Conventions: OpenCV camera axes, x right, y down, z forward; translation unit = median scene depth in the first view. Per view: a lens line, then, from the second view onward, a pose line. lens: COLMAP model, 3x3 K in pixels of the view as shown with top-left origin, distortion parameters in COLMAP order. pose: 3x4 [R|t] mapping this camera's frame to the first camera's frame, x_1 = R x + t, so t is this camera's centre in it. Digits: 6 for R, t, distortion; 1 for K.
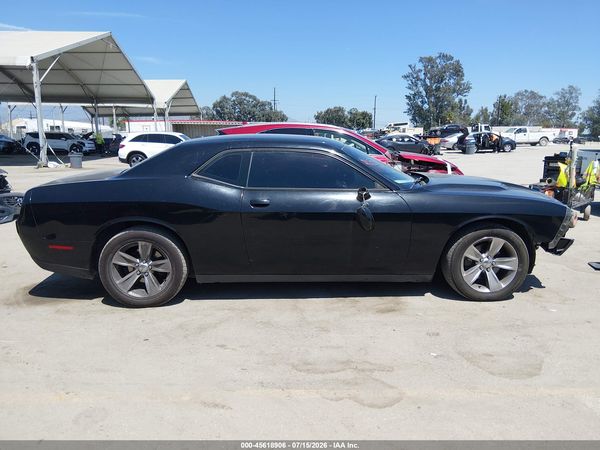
lens RADIAL K [[451.5, 0, 296.2], [0, 451.5, 226.5], [0, 0, 1]] dist [0.026235, -0.057907]
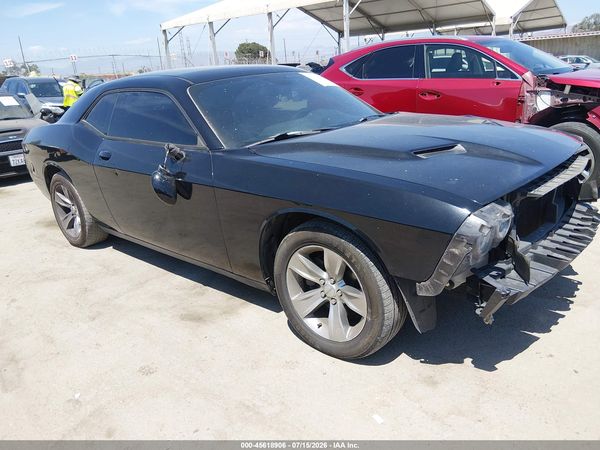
lens RADIAL K [[451.5, 0, 296.2], [0, 451.5, 226.5], [0, 0, 1]] dist [0.026235, -0.057907]
pose [[0.730749, 0.167722, -0.661721, 0.743553], [-0.062524, 0.981717, 0.179783, -0.092688], [0.679776, -0.090002, 0.727876, 0.573305]]
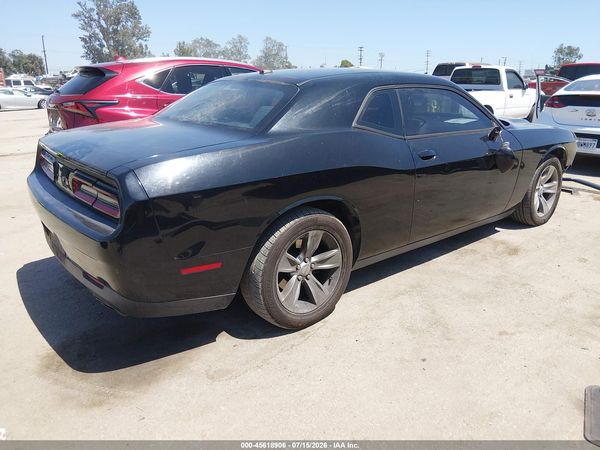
lens RADIAL K [[451.5, 0, 296.2], [0, 451.5, 226.5], [0, 0, 1]] dist [0.026235, -0.057907]
pose [[0.792540, -0.186765, 0.580516, -0.717749], [0.122330, 0.981288, 0.148692, -0.071230], [-0.597424, -0.046830, 0.800557, 0.467262]]
